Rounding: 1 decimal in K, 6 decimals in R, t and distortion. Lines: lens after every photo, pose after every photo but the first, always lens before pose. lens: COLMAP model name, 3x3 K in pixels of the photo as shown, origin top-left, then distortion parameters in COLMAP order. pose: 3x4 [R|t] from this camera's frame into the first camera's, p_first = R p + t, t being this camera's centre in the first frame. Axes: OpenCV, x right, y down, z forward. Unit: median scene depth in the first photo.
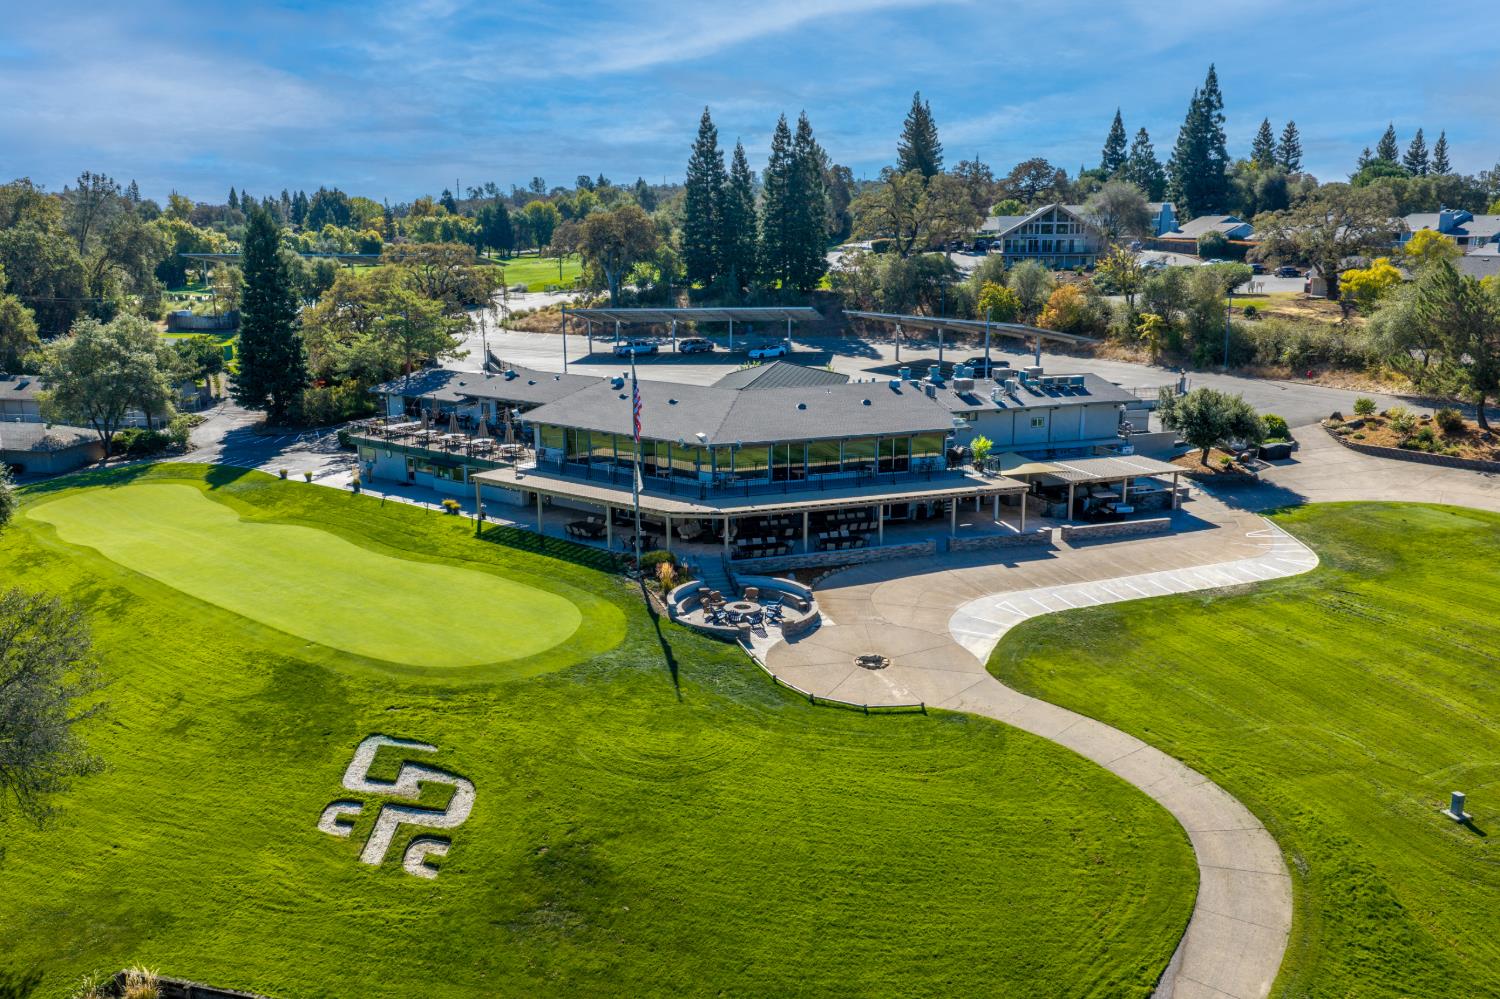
lens RADIAL K [[1227.0, 0, 748.0], [0, 1227.0, 499.8], [0, 0, 1]] dist [0.010637, 0.002528]
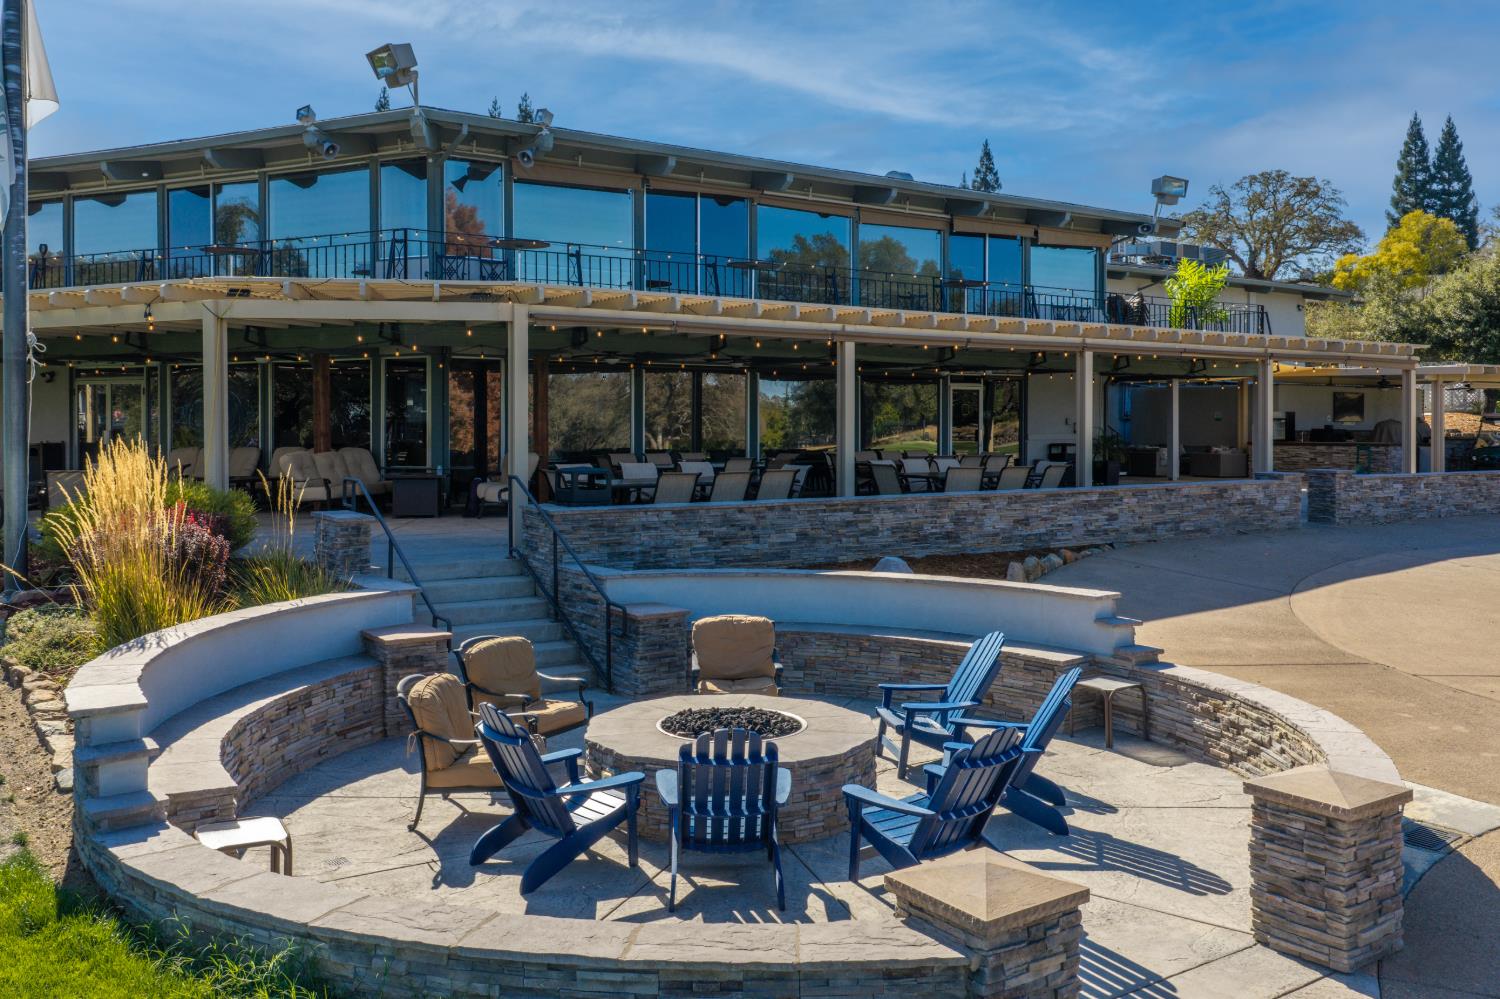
lens RADIAL K [[1227.0, 0, 750.1], [0, 1227.0, 498.6], [0, 0, 1]] dist [0.010637, 0.002528]
pose [[0.965039, -0.009394, 0.261937, -0.036068], [0.053759, 0.985206, -0.162726, 0.085083], [-0.256533, 0.171118, 0.951267, 0.873685]]
